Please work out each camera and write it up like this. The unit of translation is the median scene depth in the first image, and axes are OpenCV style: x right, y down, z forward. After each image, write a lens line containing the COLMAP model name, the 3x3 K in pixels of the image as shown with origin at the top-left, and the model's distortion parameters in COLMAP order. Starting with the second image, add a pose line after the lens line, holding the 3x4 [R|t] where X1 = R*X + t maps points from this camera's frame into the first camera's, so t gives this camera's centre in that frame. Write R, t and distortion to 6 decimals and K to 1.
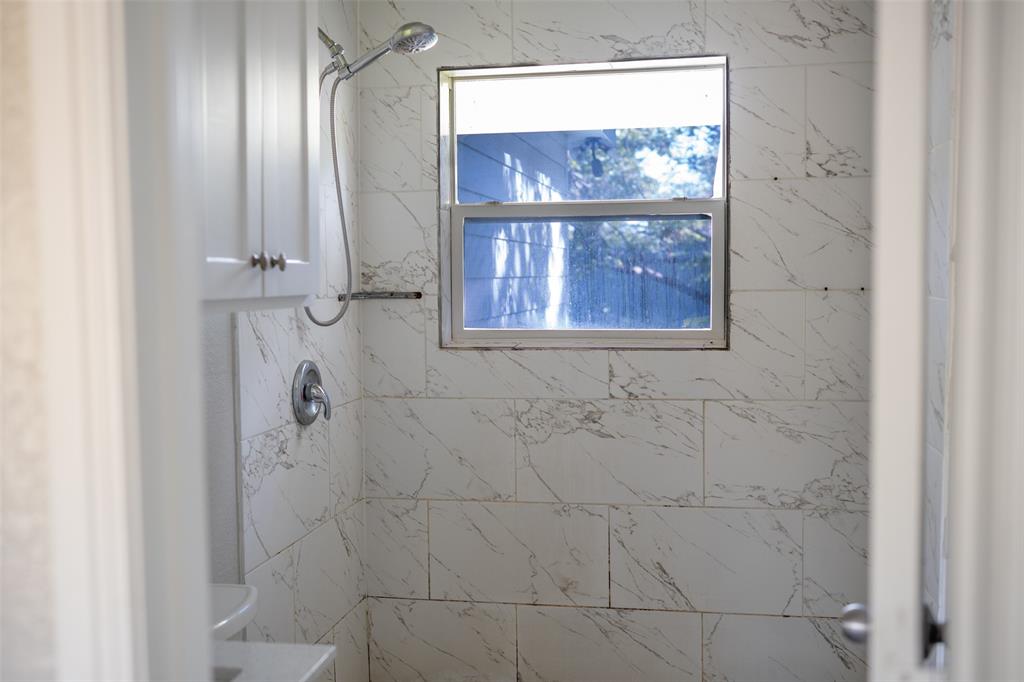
lens RADIAL K [[1062.5, 0, 505.7], [0, 1062.5, 342.2], [0, 0, 1]] dist [-0.010068, 0.000000]
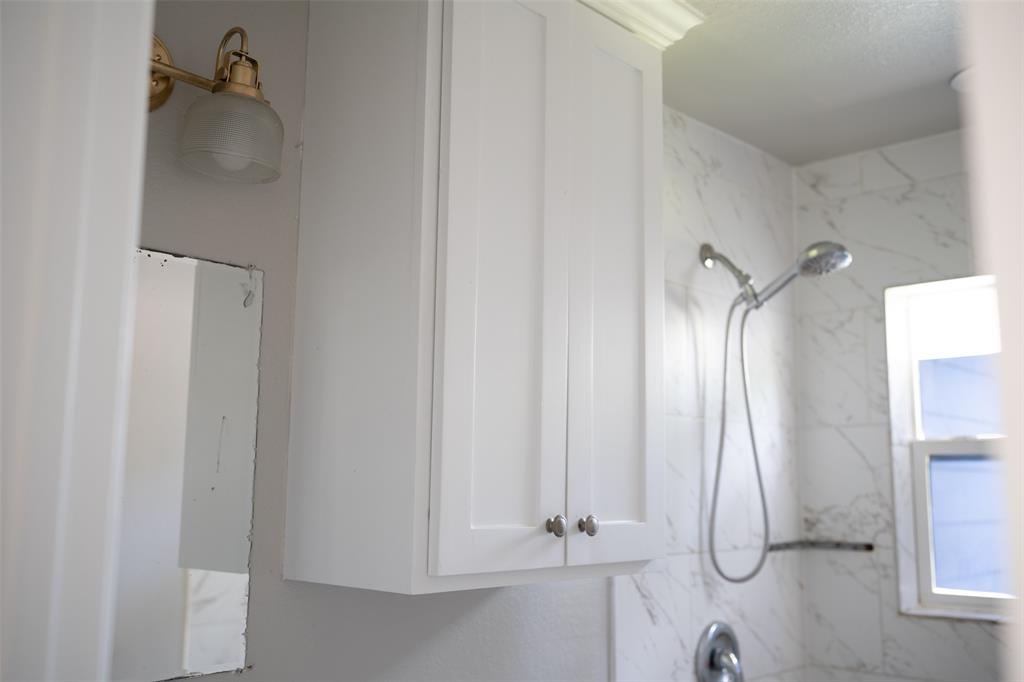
lens RADIAL K [[1000.0, 0, 514.5], [0, 1000.0, 337.6], [0, 0, 1]] dist [0.024744, 0.000000]
pose [[0.851578, -0.066090, -0.520045, 0.120945], [-0.045086, 0.979112, -0.198260, -0.041828], [0.522286, 0.192280, 0.830810, 0.173428]]
